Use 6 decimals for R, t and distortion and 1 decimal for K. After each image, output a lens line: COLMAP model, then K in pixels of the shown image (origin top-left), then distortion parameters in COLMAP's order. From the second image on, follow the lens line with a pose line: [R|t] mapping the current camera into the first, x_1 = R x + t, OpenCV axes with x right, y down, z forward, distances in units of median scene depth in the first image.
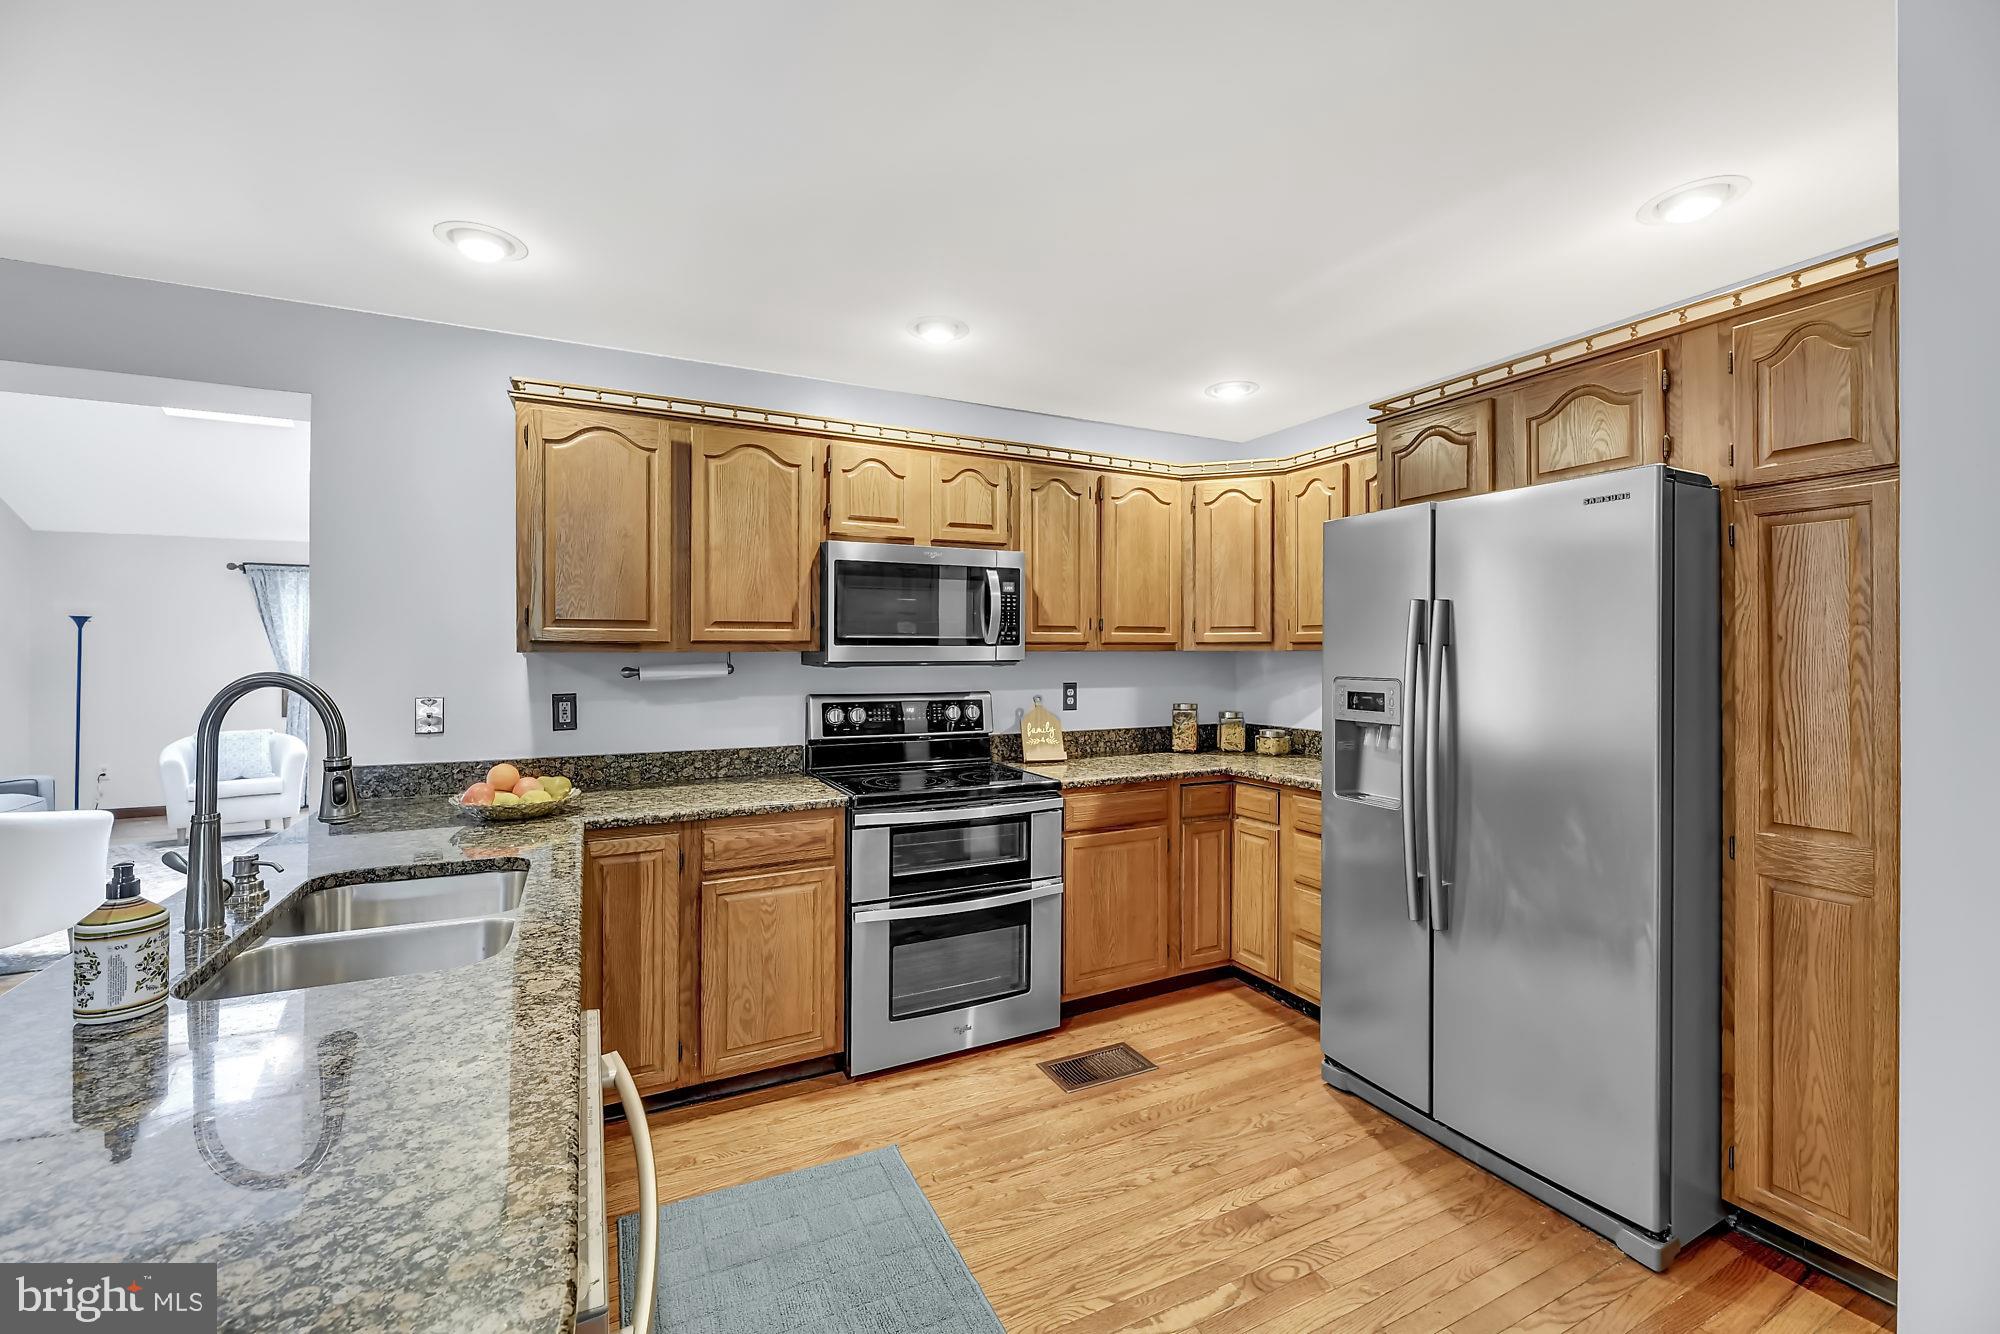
lens RADIAL K [[818.4, 0, 994.2], [0, 818.4, 658.5], [0, 0, 1]] dist [-0.002612, -0.001130]
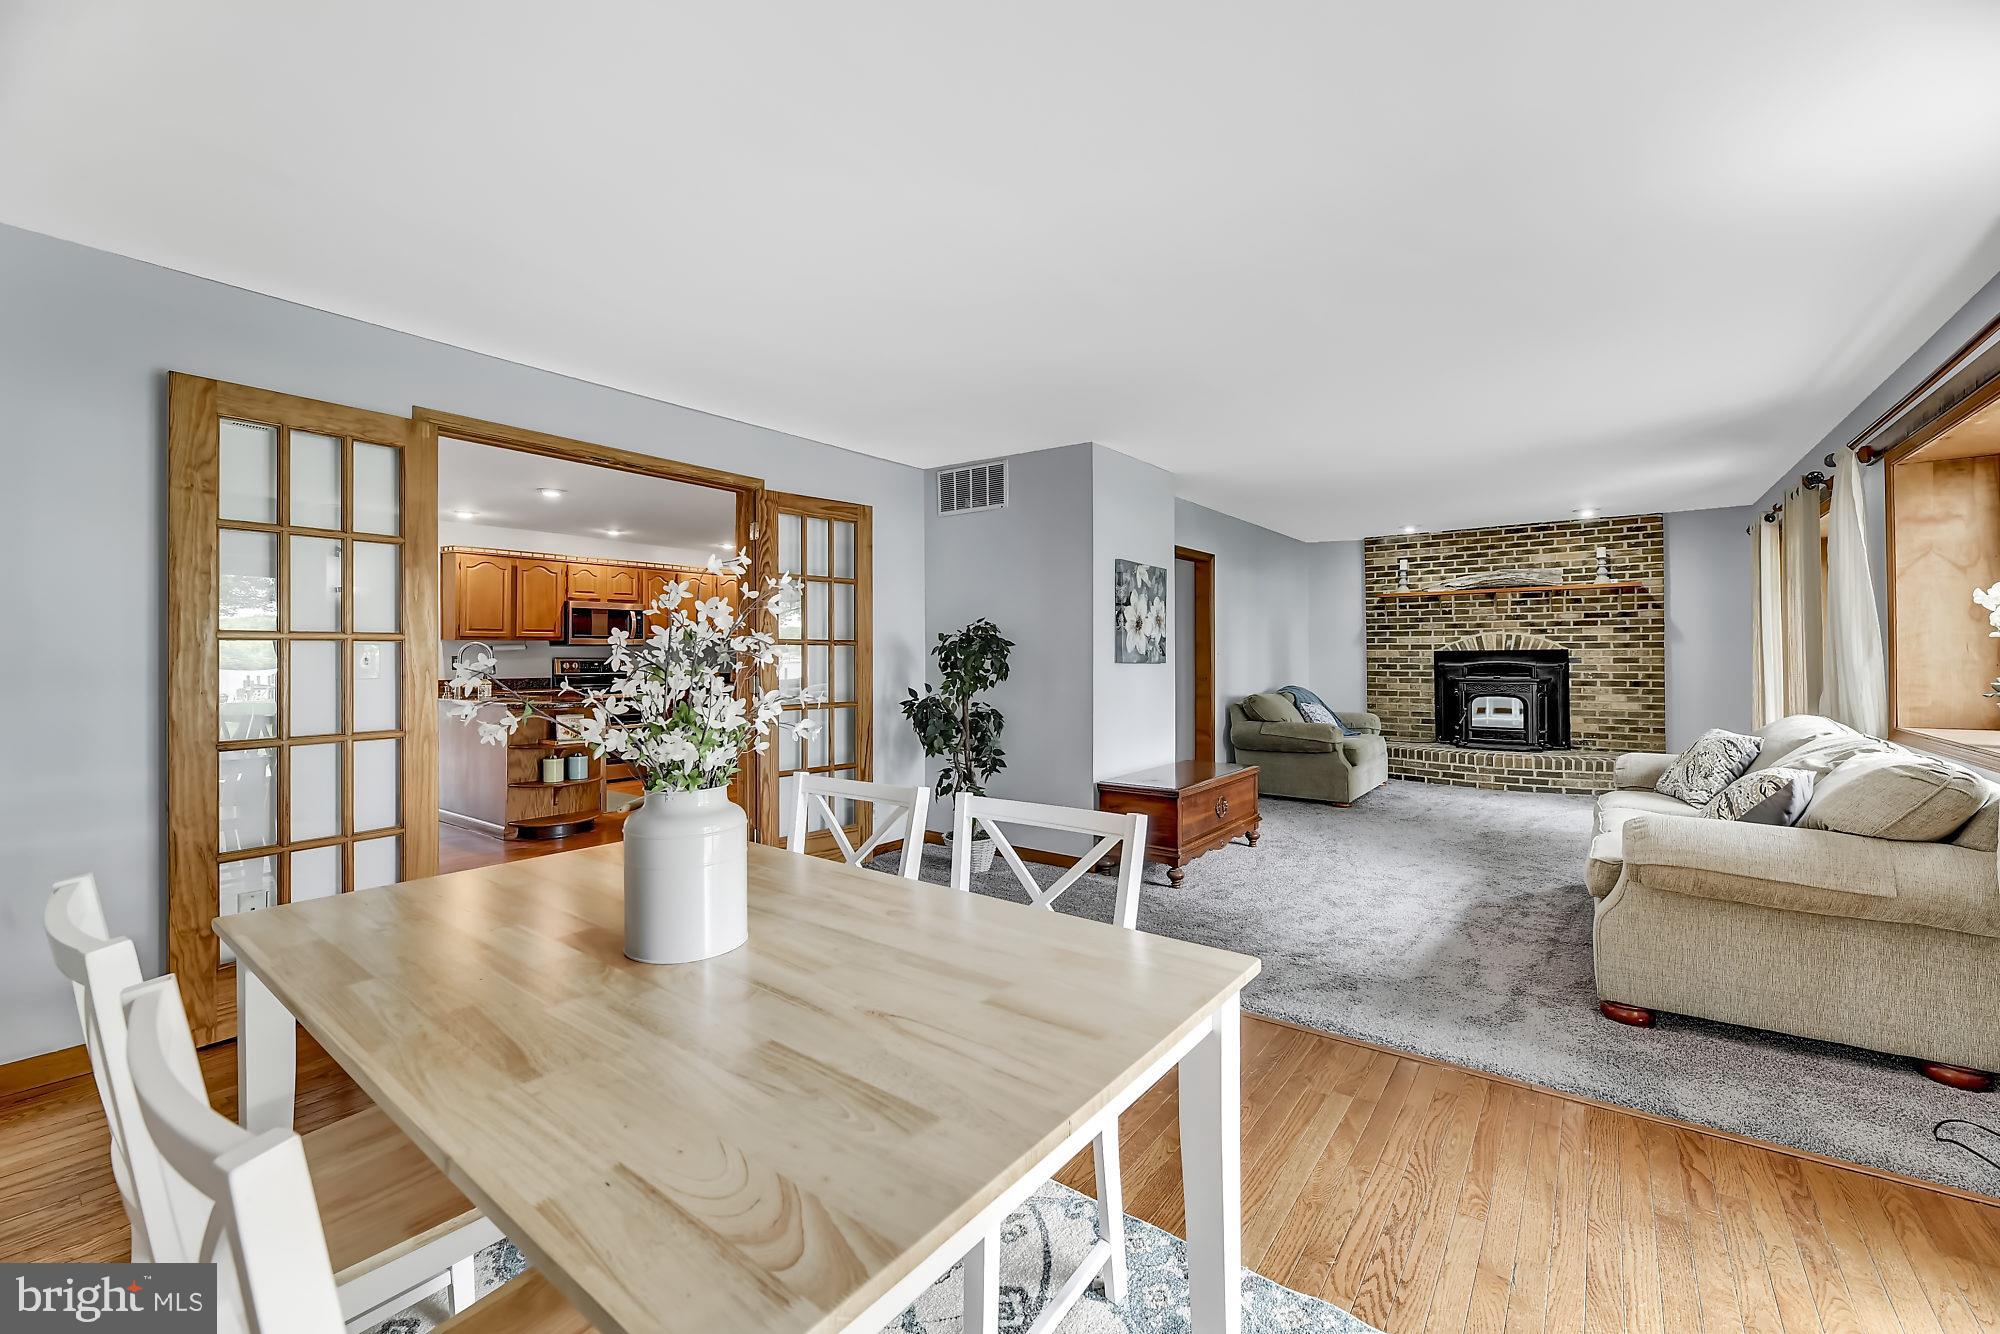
lens RADIAL K [[818.4, 0, 1007.4], [0, 818.4, 660.6], [0, 0, 1]] dist [-0.002612, -0.001130]
pose [[0.888282, -0.002194, 0.459293, -0.173113], [0.001513, 0.999997, 0.001851, 0.063421], [-0.459296, -0.000949, 0.888283, -2.393478]]
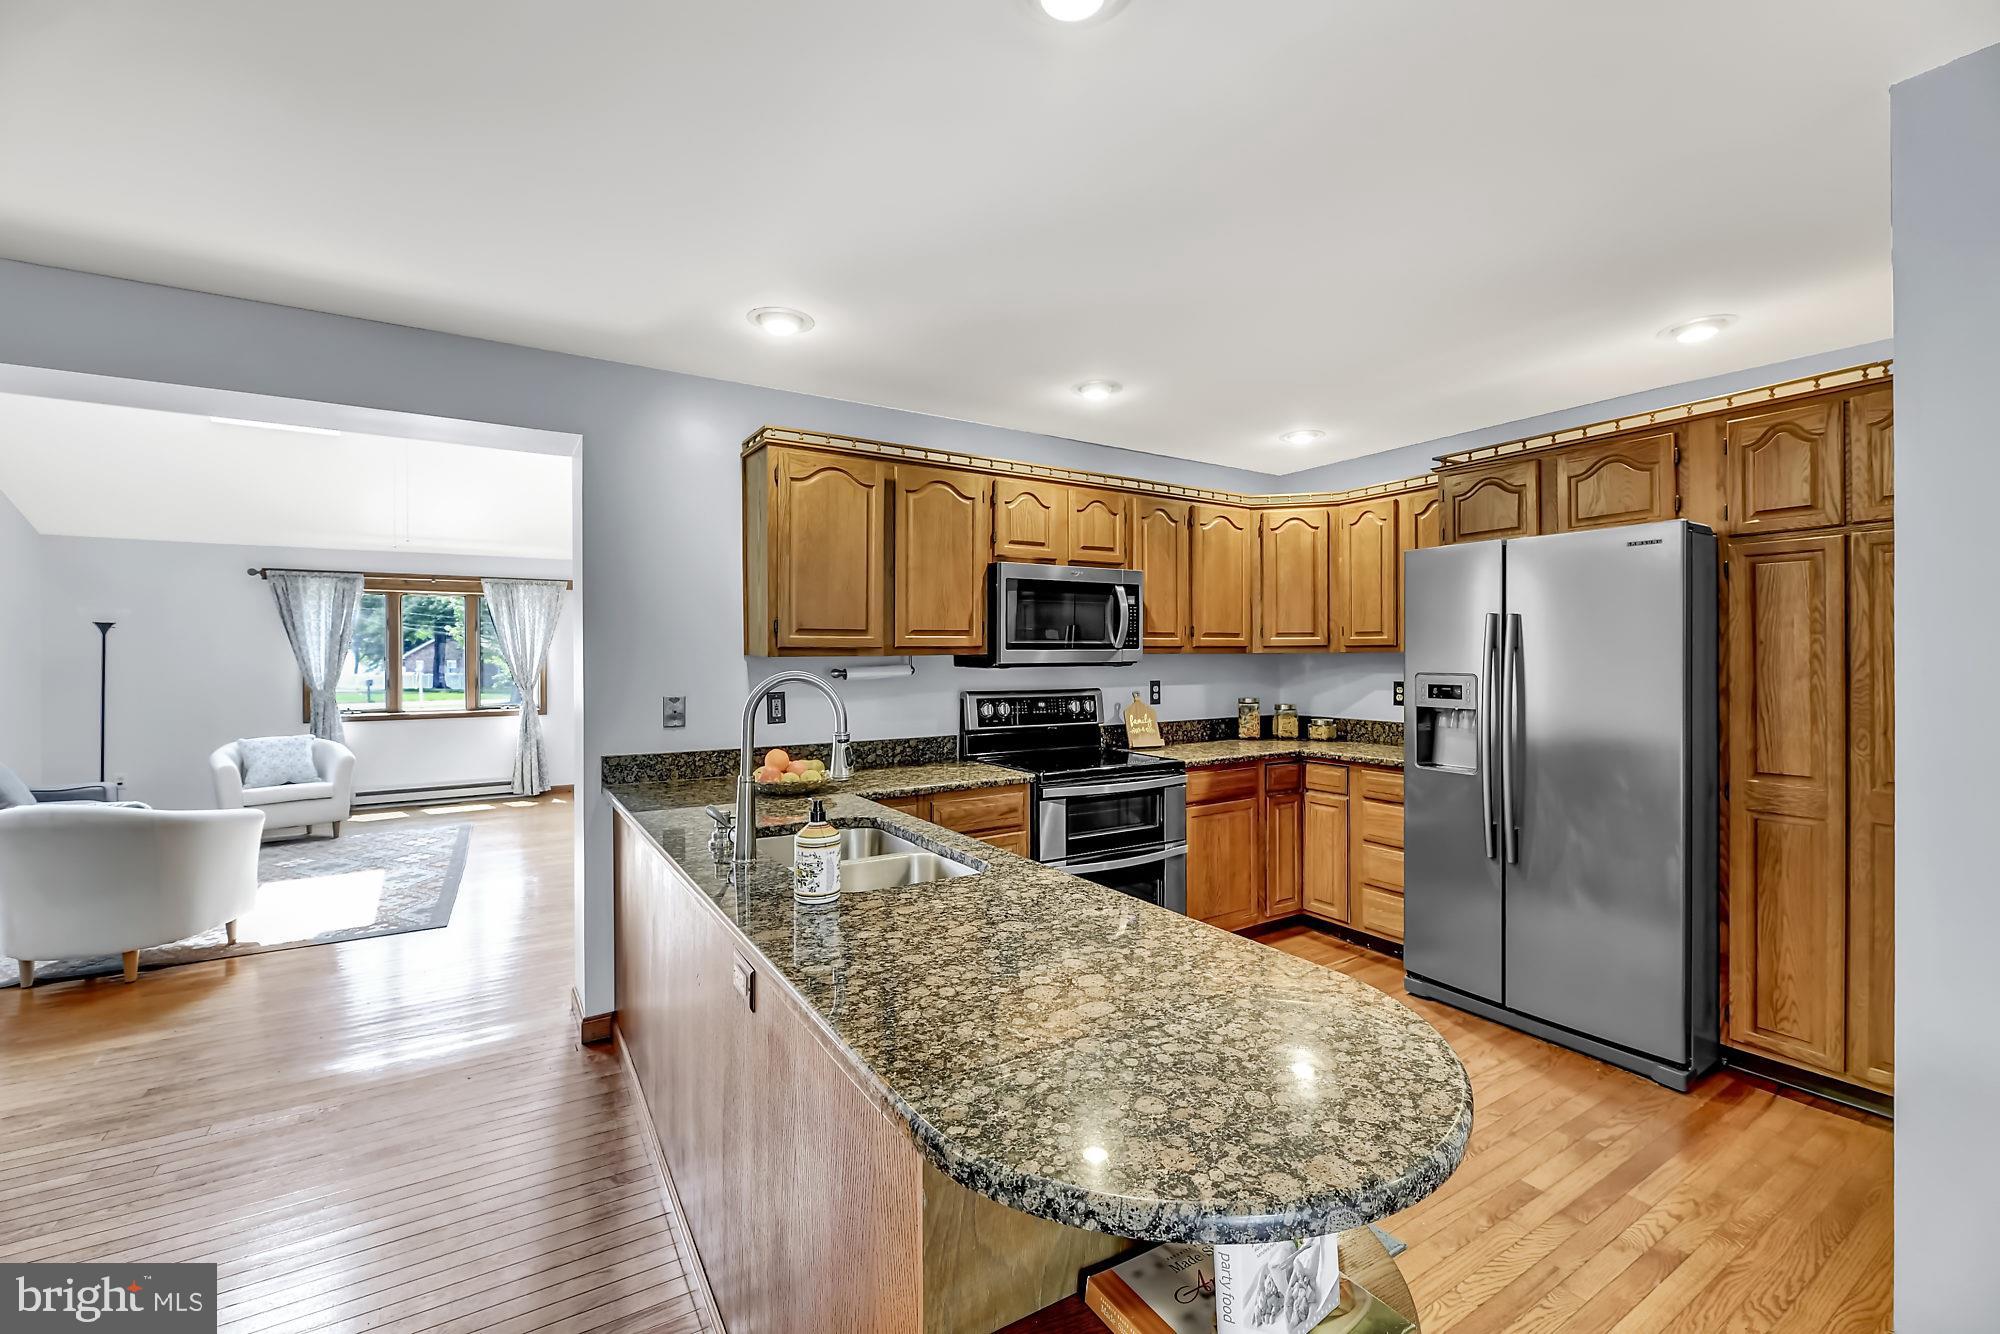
lens RADIAL K [[818.4, 0, 999.0], [0, 818.4, 663.2], [0, 0, 1]] dist [-0.002612, -0.001130]
pose [[0.995620, -0.005021, 0.093358, -0.350583], [0.004823, 0.999986, 0.002349, 0.000975], [-0.093368, -0.001889, 0.995630, -0.208314]]
